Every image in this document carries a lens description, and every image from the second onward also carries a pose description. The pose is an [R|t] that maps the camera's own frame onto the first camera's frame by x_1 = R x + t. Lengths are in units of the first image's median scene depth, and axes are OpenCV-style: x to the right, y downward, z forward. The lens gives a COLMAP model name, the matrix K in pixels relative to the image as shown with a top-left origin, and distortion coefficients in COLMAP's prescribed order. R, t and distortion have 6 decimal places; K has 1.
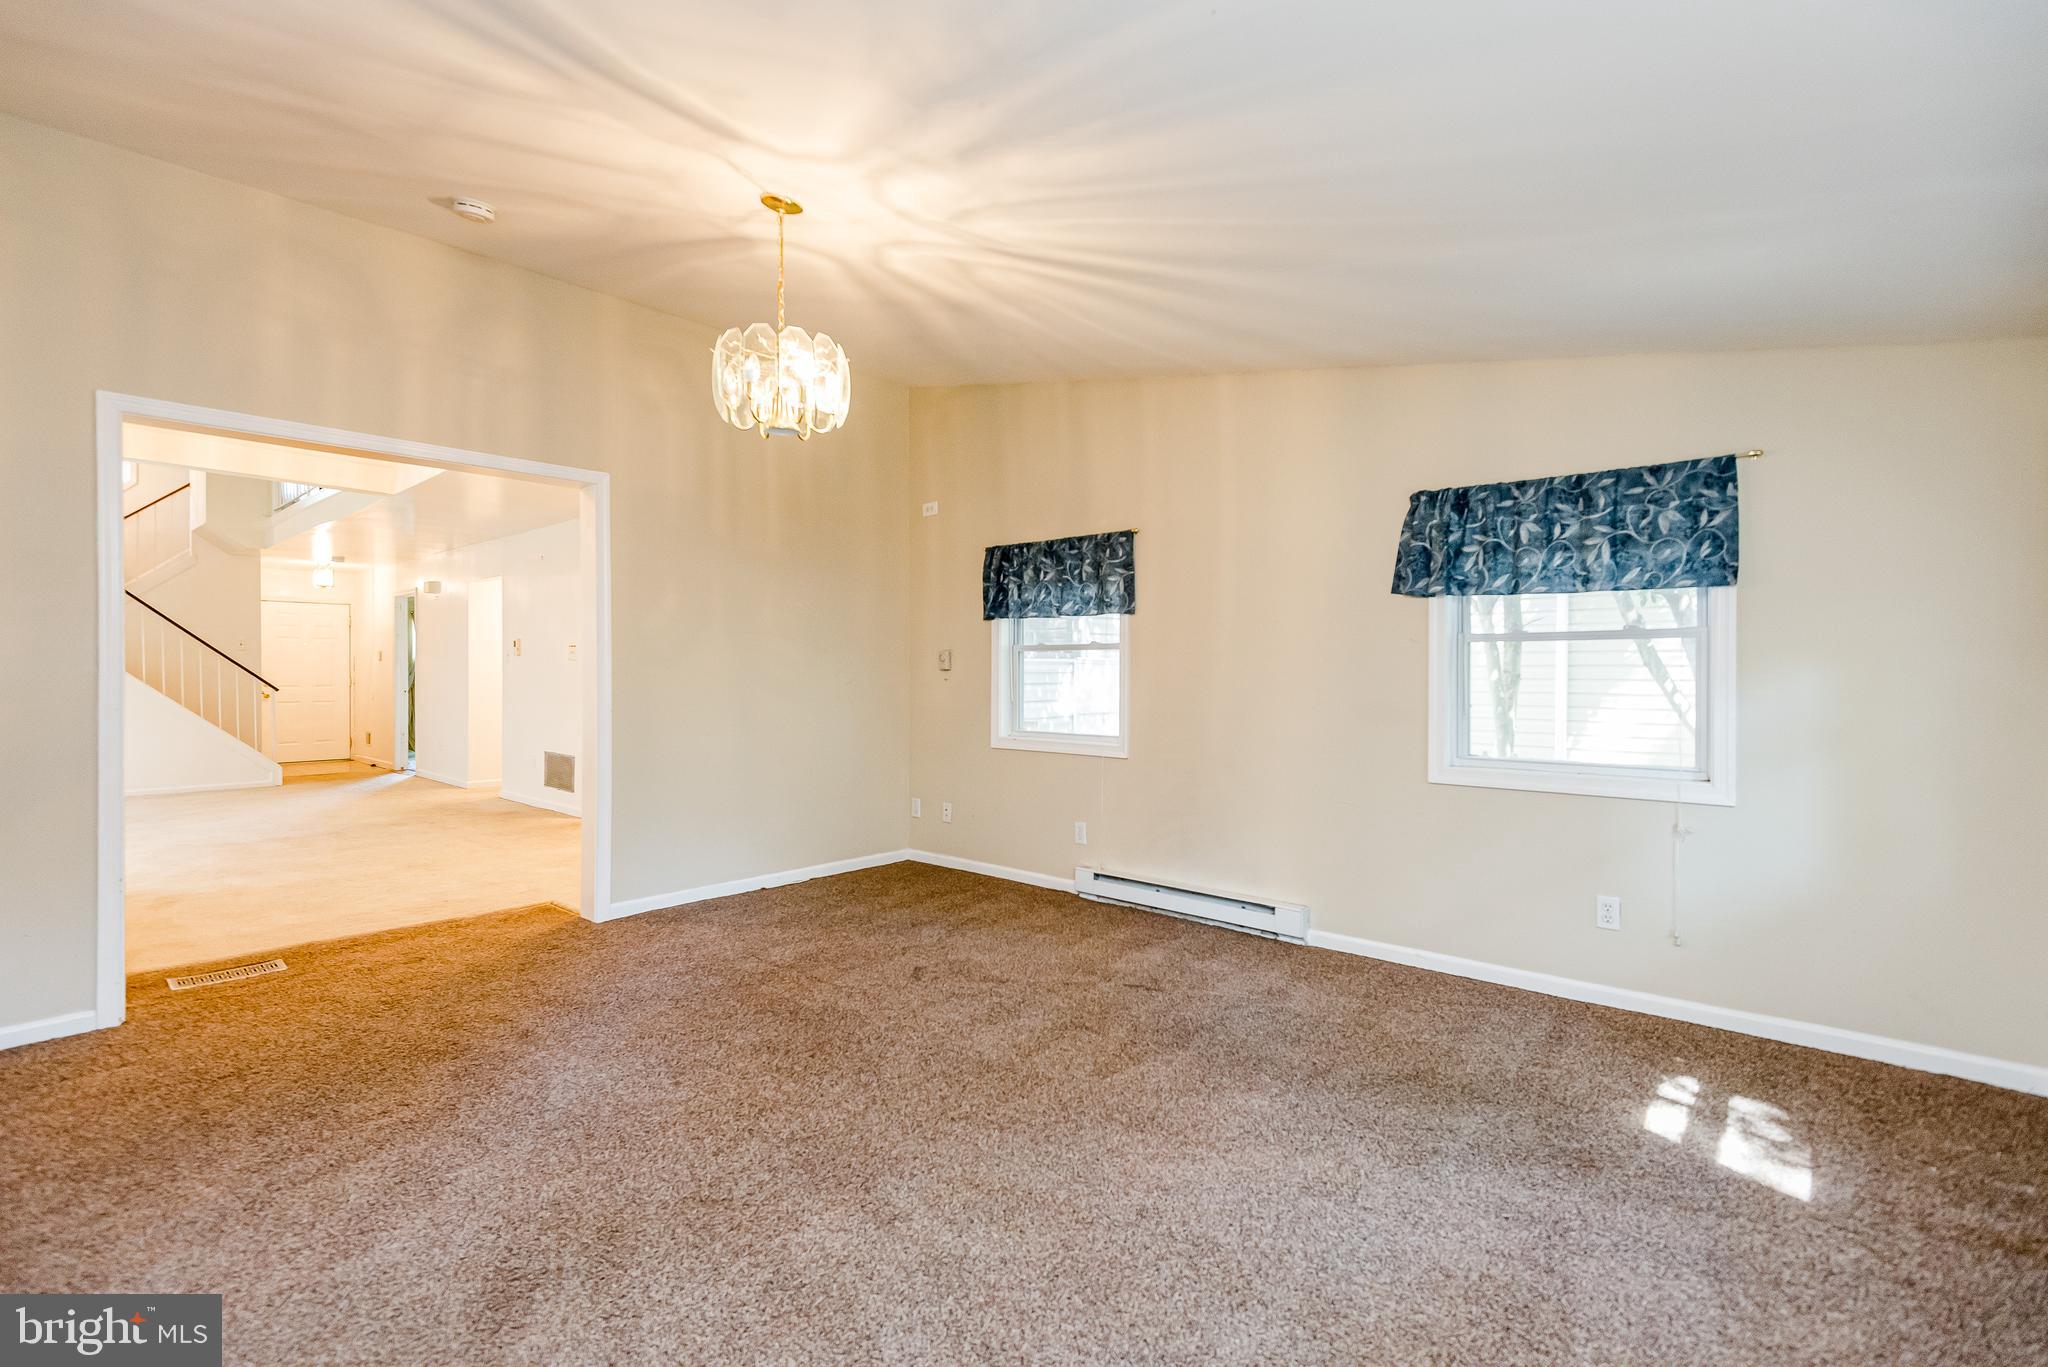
lens RADIAL K [[933.2, 0, 1015.8], [0, 933.2, 680.1], [0, 0, 1]] dist [0.012866, -0.003030]
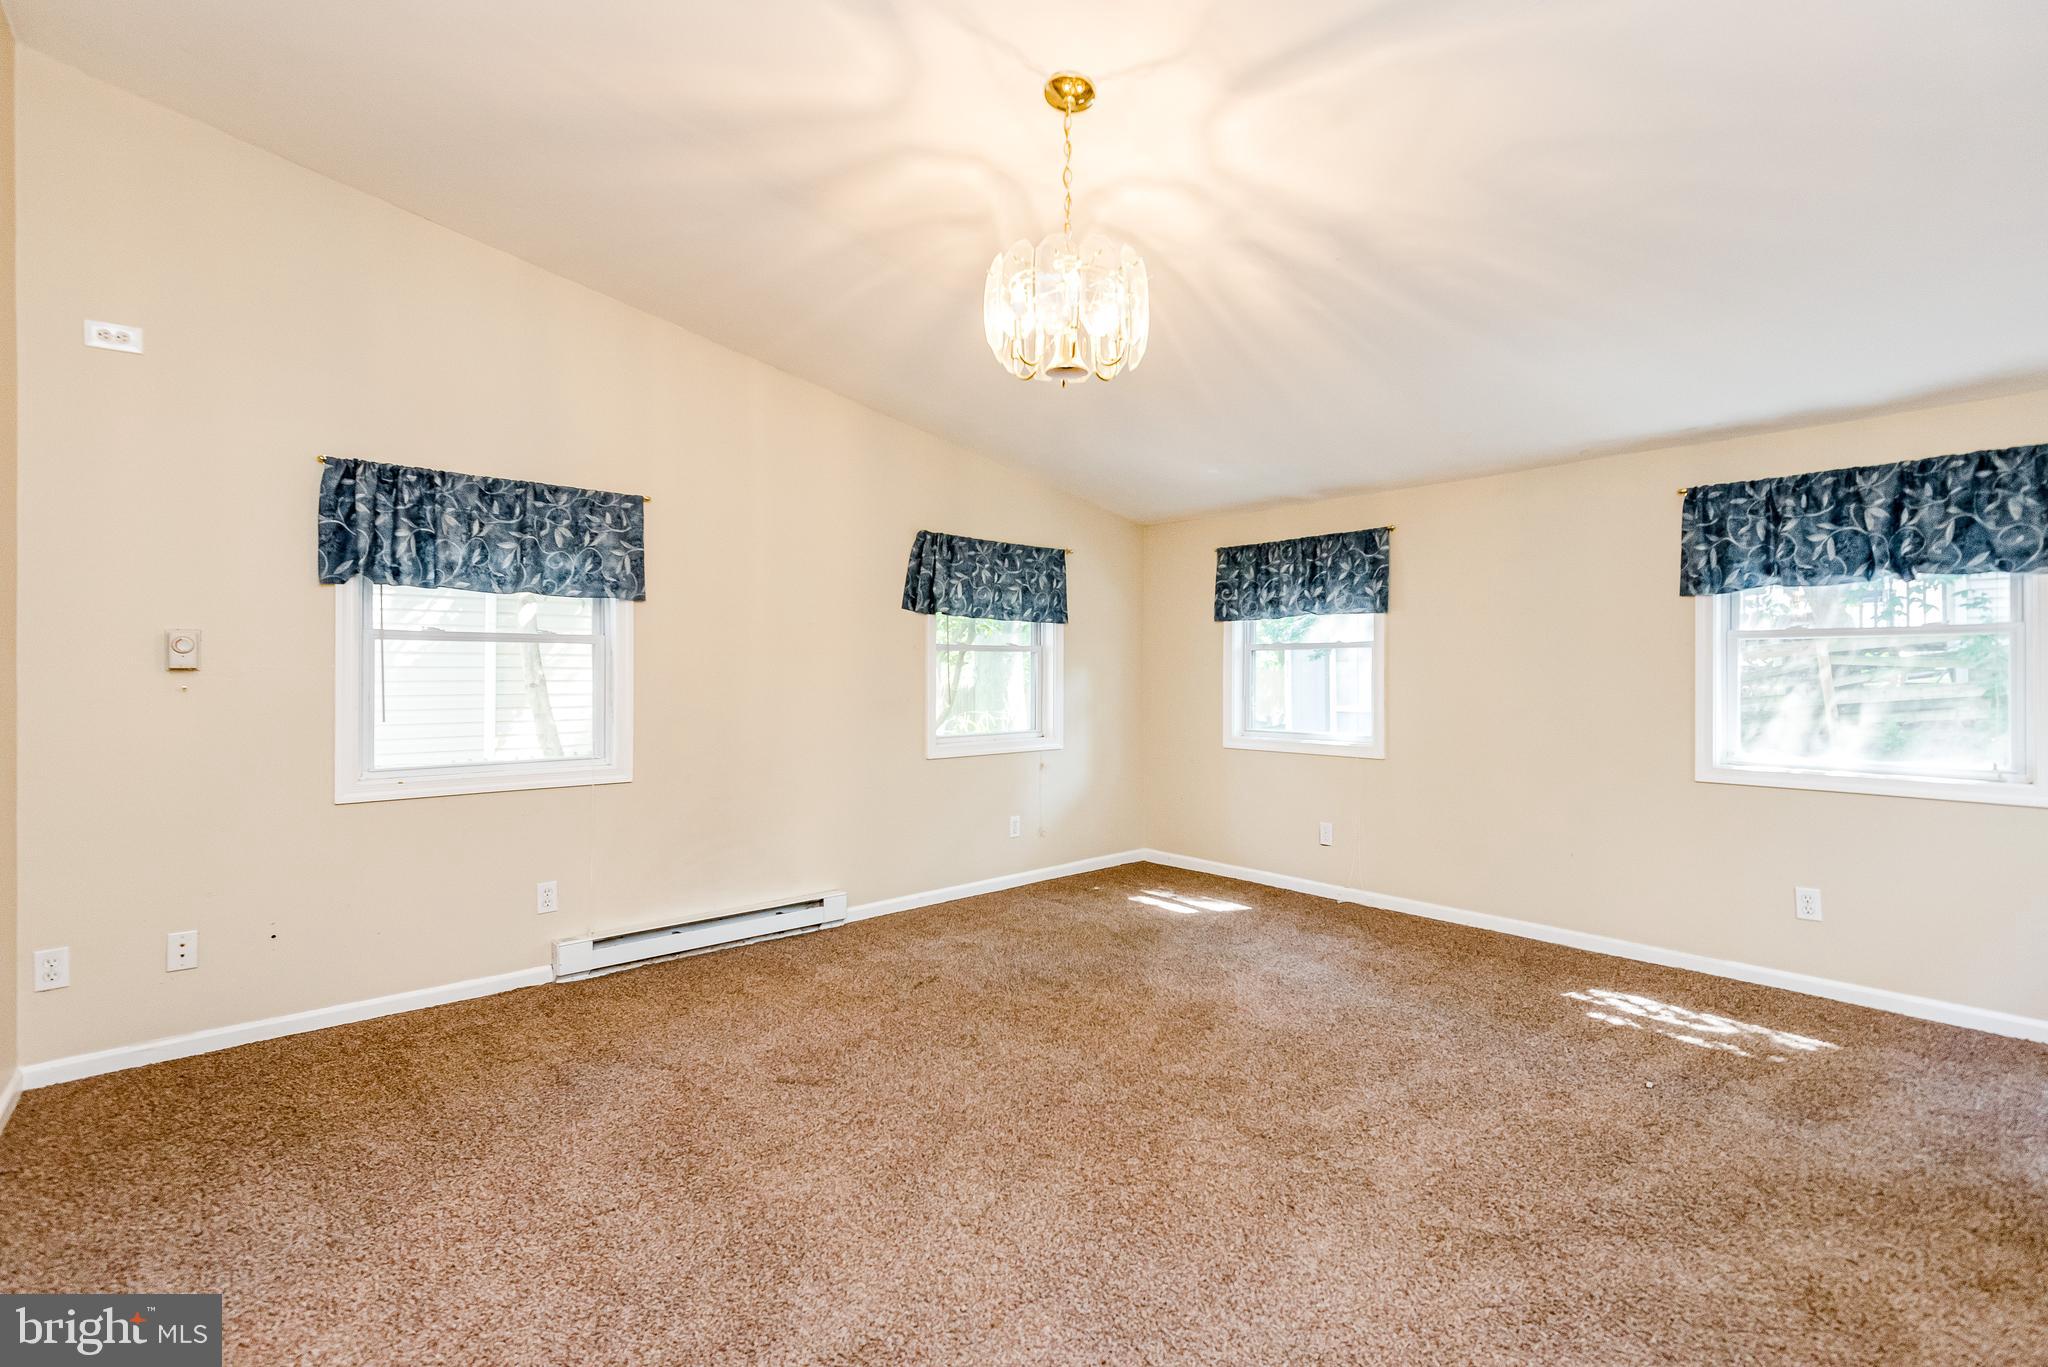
lens RADIAL K [[933.2, 0, 1033.0], [0, 933.2, 680.5], [0, 0, 1]] dist [0.012866, -0.003030]
pose [[0.088971, -0.009251, 0.995991, -0.788081], [0.008471, 0.999928, 0.008531, -0.007834], [-0.995998, 0.007678, 0.089043, 0.719853]]
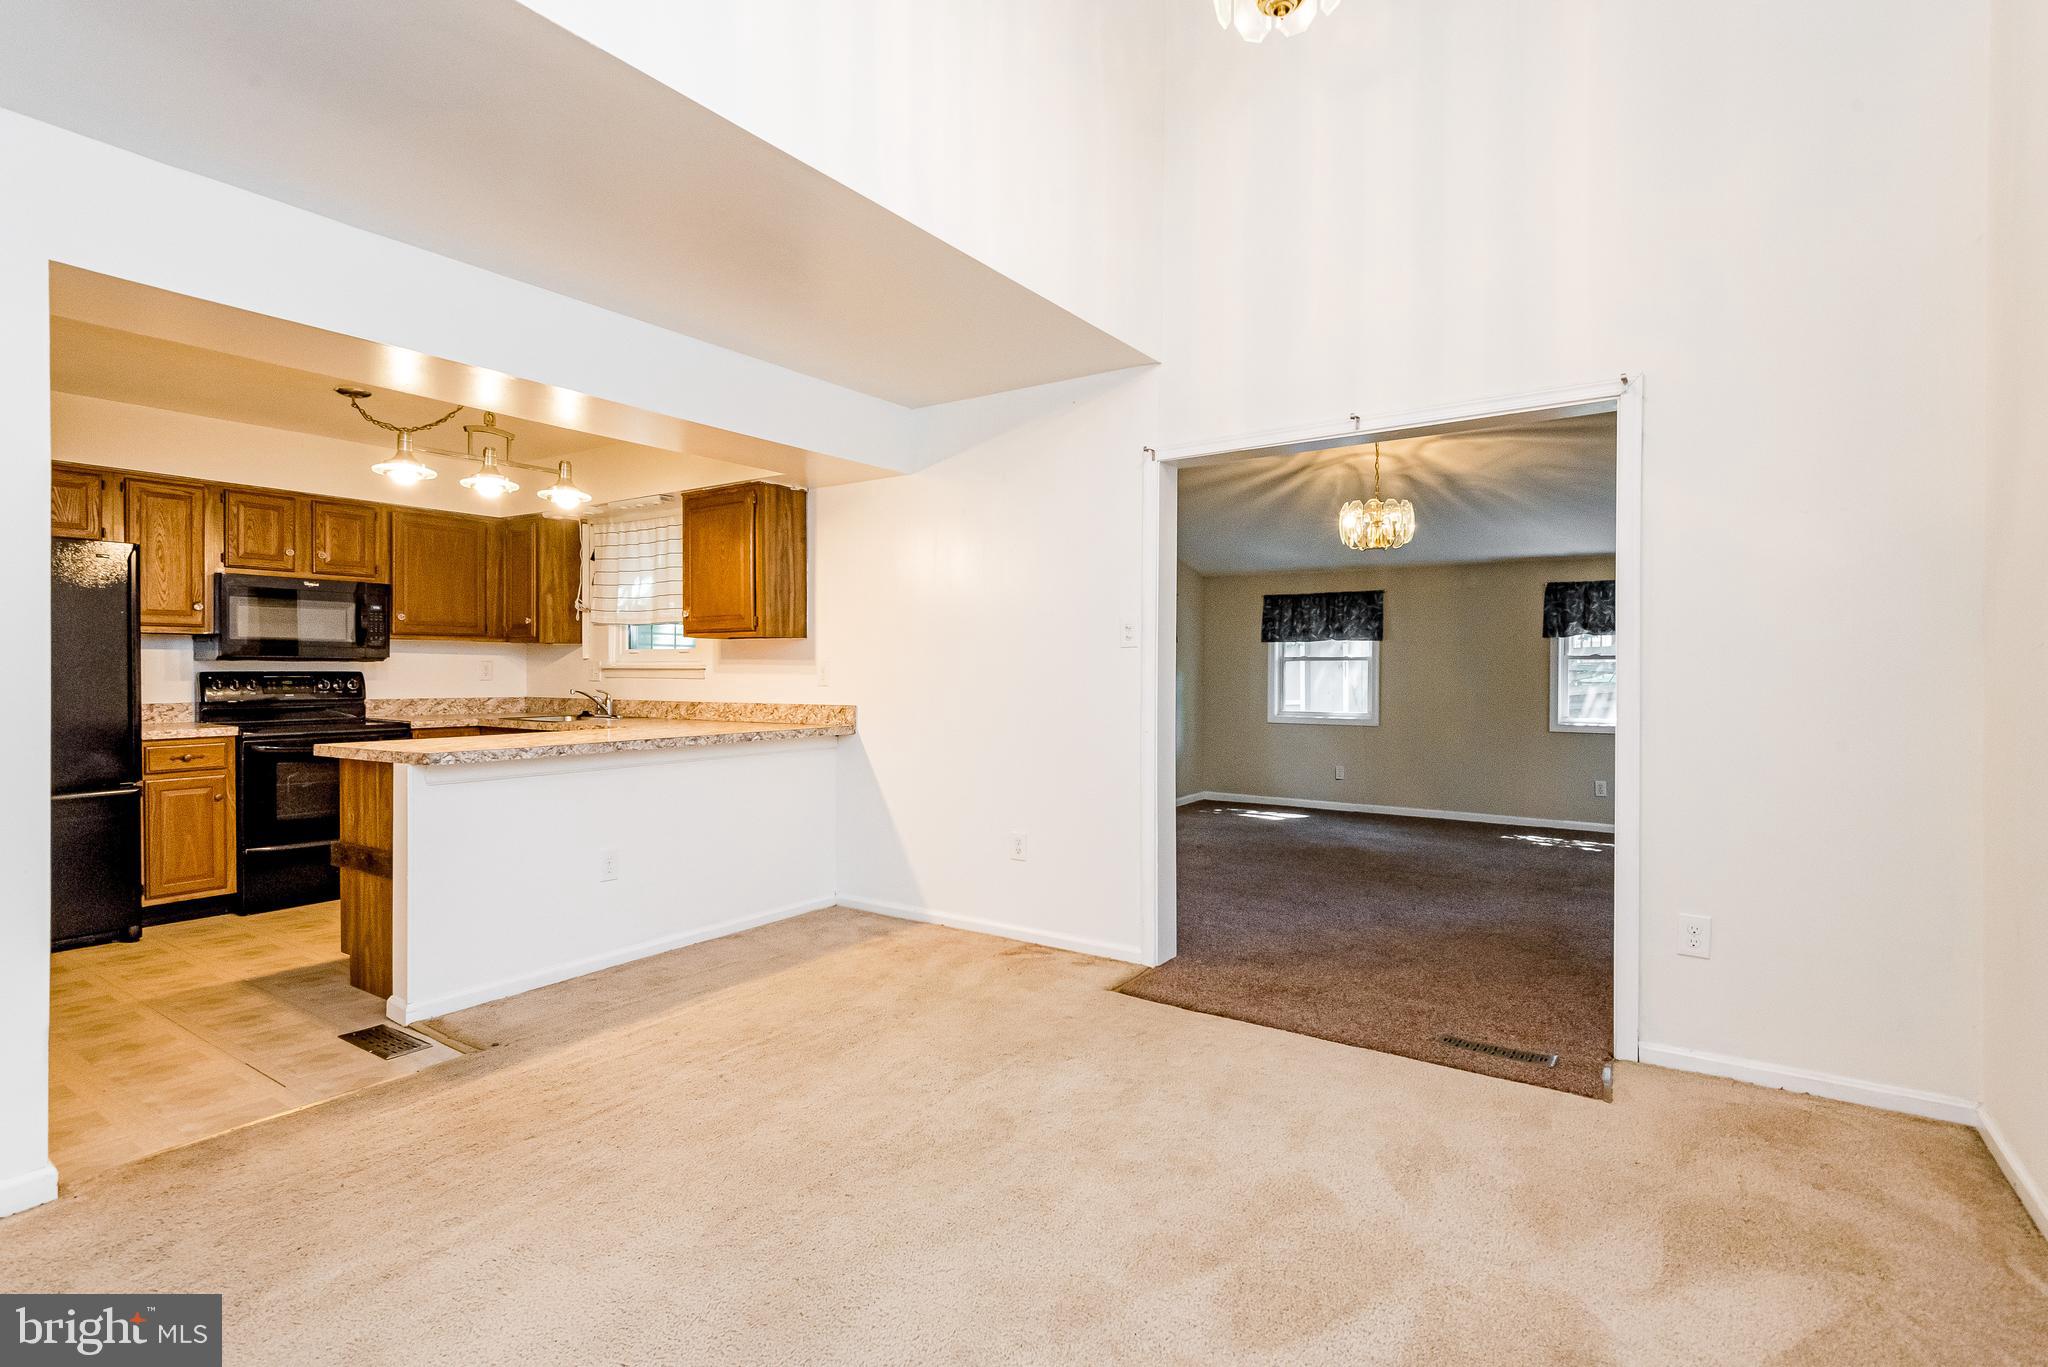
lens RADIAL K [[987.8, 0, 1017.0], [0, 987.8, 675.5], [0, 0, 1]] dist [0.004947, 0.000374]
pose [[-0.145781, -0.007733, 0.989287, -1.226277], [0.002368, 0.999964, 0.008165, -0.016735], [-0.989314, 0.003533, -0.145757, 1.140963]]
